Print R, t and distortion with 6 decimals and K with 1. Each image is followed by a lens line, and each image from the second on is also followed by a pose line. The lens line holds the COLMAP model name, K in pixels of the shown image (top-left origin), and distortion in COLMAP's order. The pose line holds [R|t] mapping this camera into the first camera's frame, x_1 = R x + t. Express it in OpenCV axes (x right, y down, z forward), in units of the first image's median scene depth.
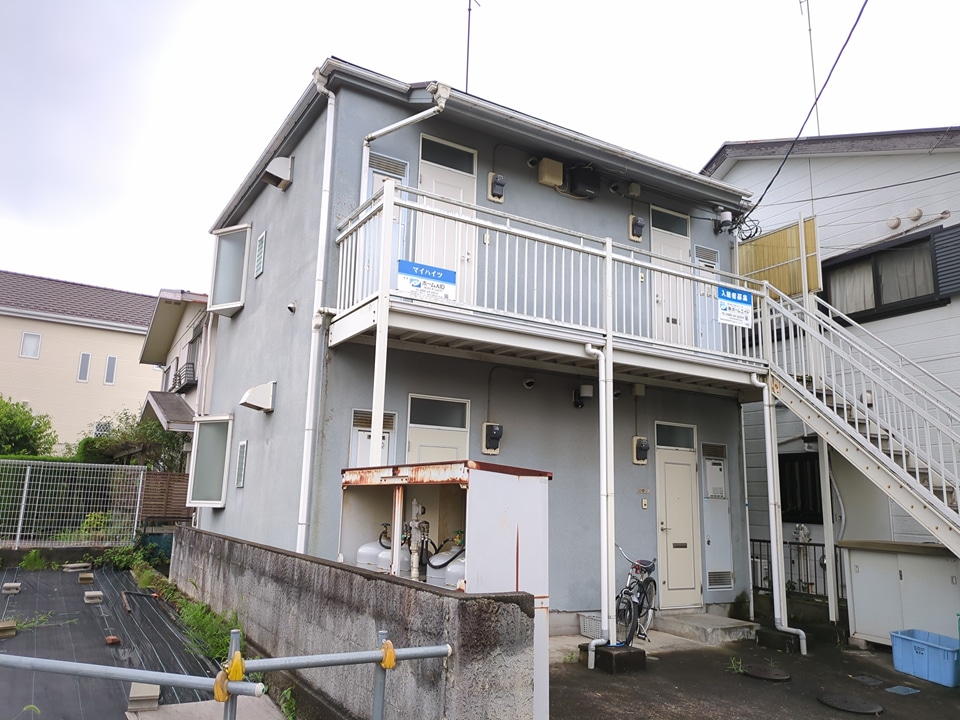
lens RADIAL K [[721.0, 0, 480.6], [0, 721.0, 361.4], [0, 0, 1]] dist [0.029943, -0.020324]
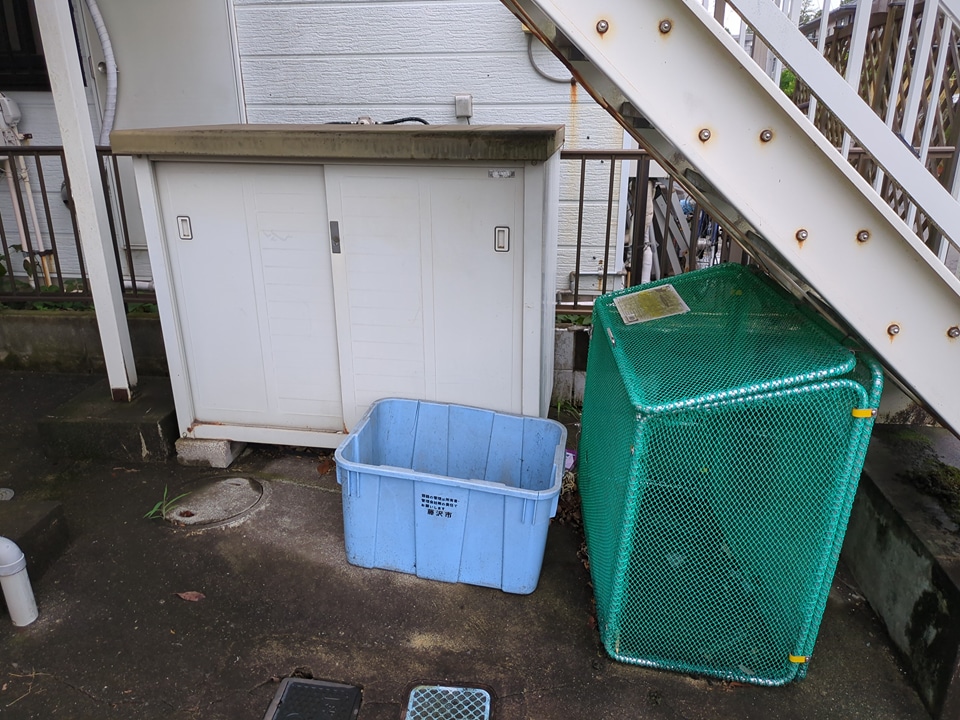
lens RADIAL K [[721.0, 0, 479.0], [0, 721.0, 362.0], [0, 0, 1]] dist [0.029943, -0.020324]
pose [[0.608706, -0.297465, 0.735521, 0.328601], [-0.125733, 0.879172, 0.459616, 0.168642], [-0.783370, -0.372250, 0.497756, 0.678743]]
